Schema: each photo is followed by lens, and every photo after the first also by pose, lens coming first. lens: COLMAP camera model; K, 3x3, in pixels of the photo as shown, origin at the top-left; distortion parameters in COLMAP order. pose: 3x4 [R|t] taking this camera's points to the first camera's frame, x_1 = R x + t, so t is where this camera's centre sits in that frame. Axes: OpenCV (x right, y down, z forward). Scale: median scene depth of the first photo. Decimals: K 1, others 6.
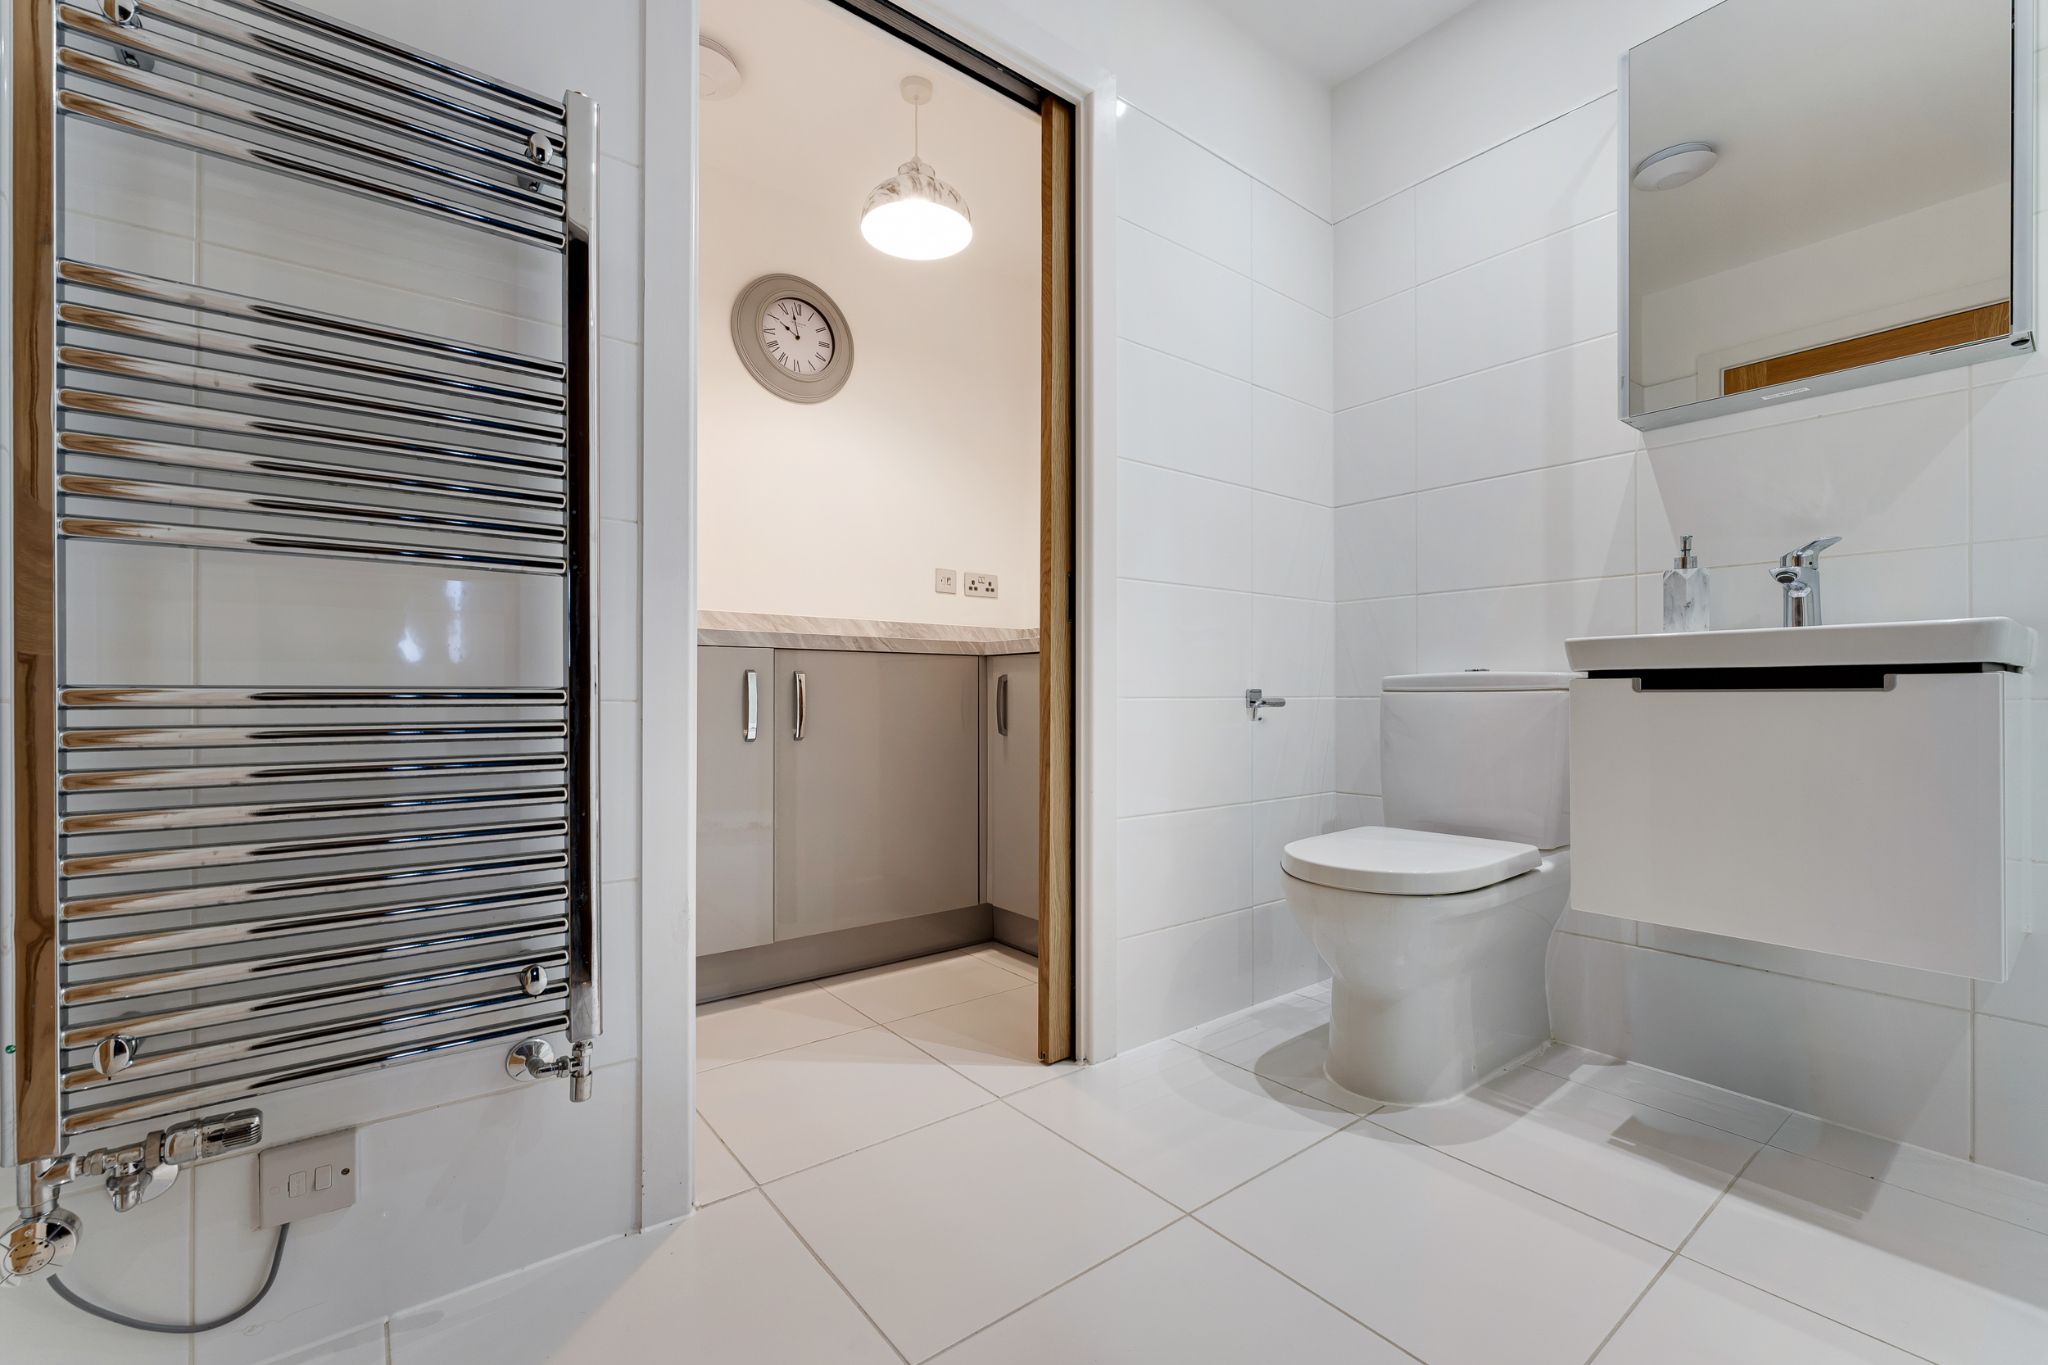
lens RADIAL K [[842.3, 0, 1063.2], [0, 842.3, 674.6], [0, 0, 1]] dist [-0.007087, 0.000714]
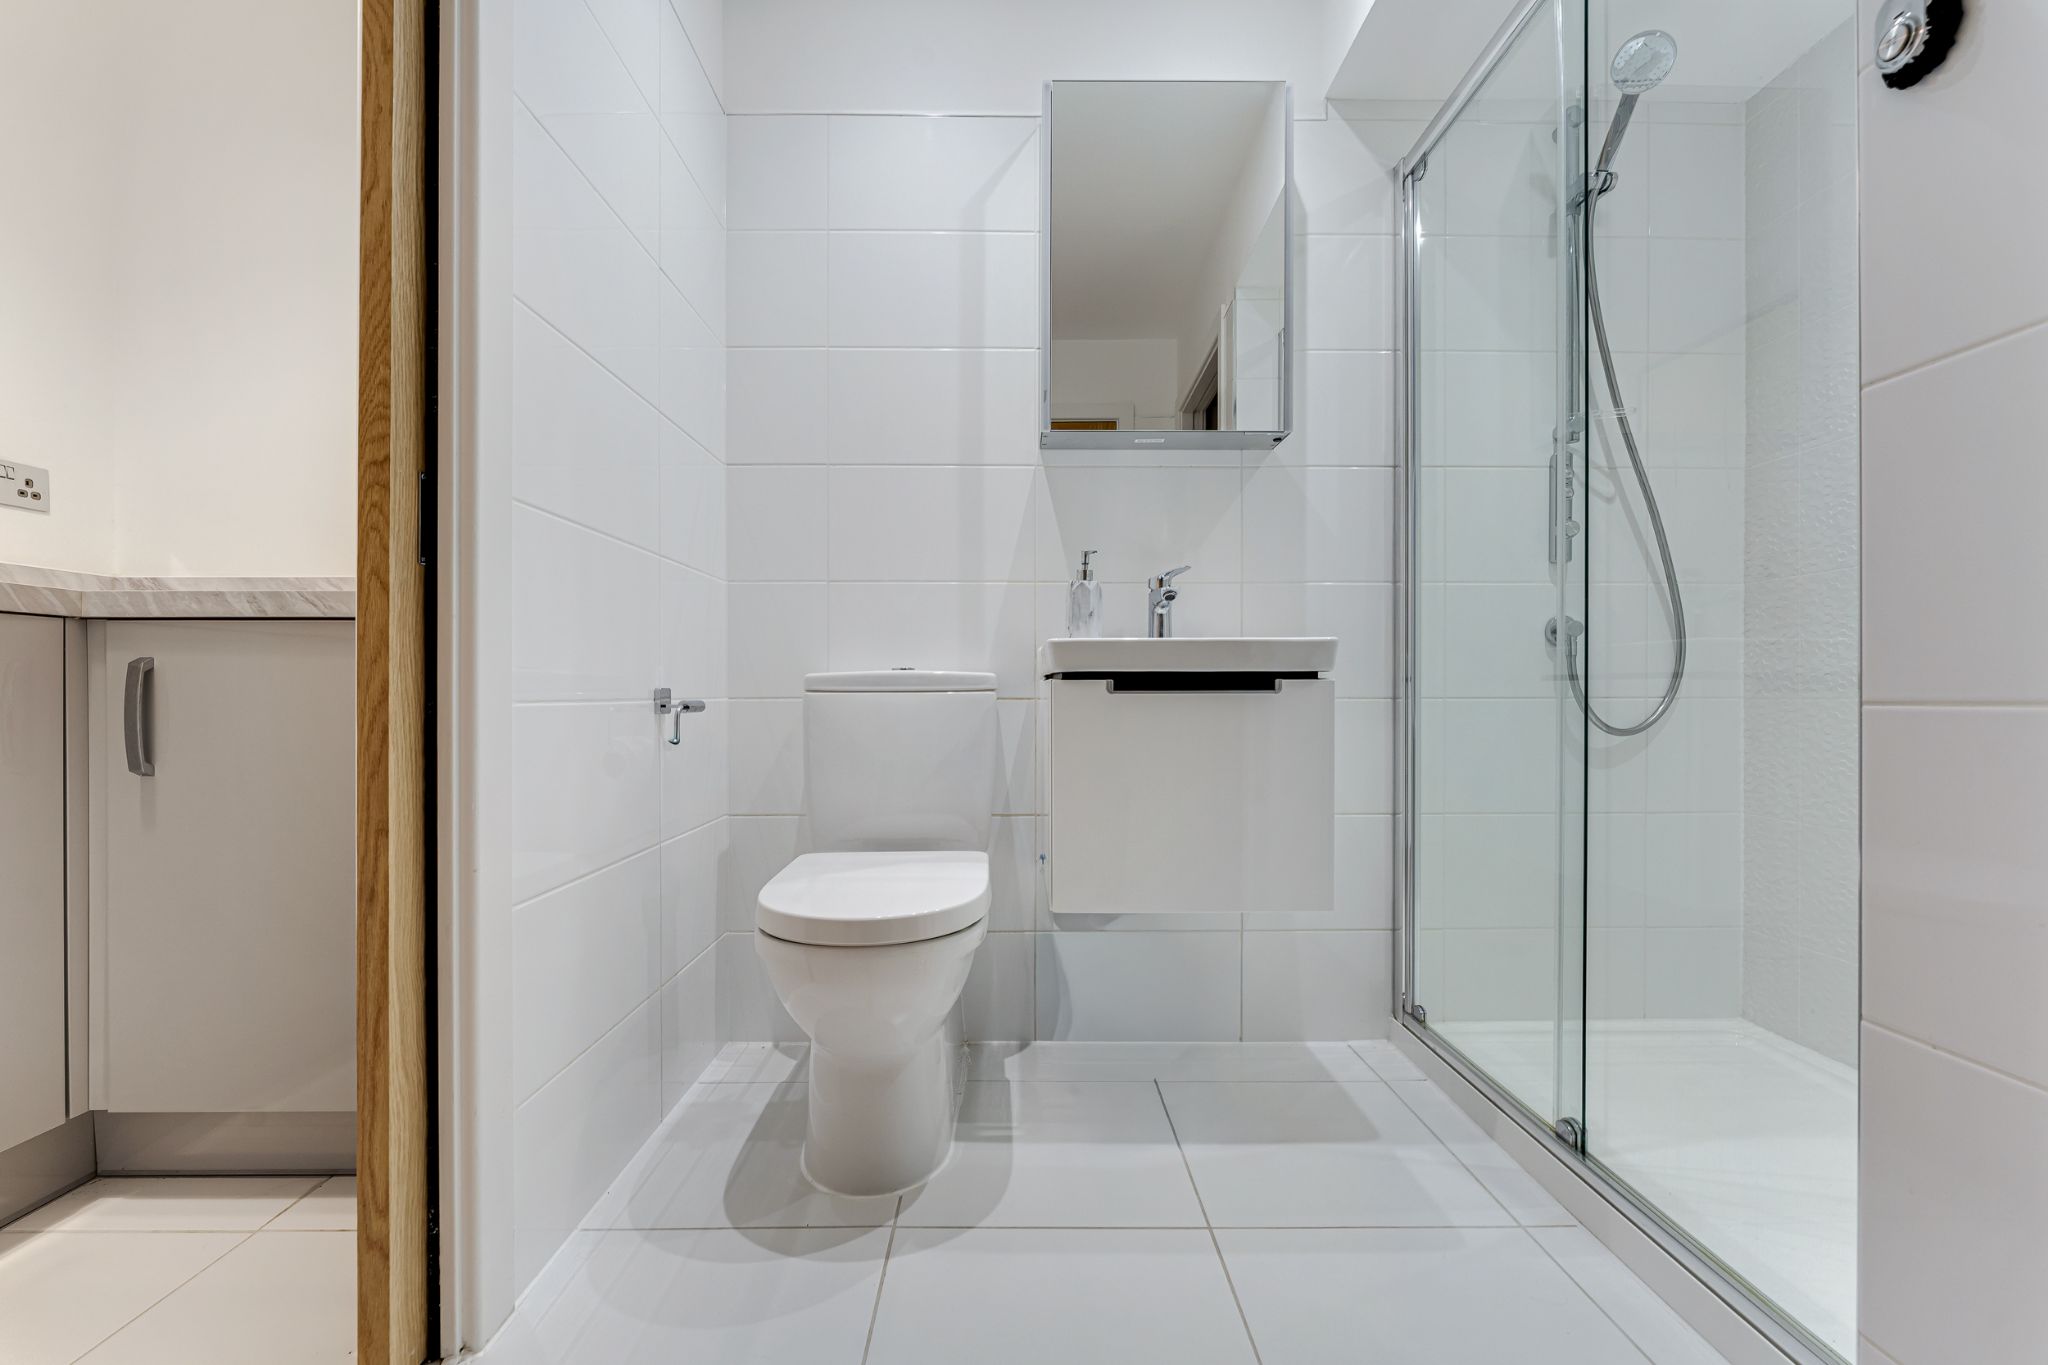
lens RADIAL K [[842.3, 0, 1021.3], [0, 842.3, 684.6], [0, 0, 1]] dist [-0.007087, 0.000714]
pose [[0.642471, 0.007649, 0.766272, -0.135652], [-0.018390, 0.999816, 0.005438, 0.004892], [-0.766089, -0.017586, 0.642494, 0.302834]]
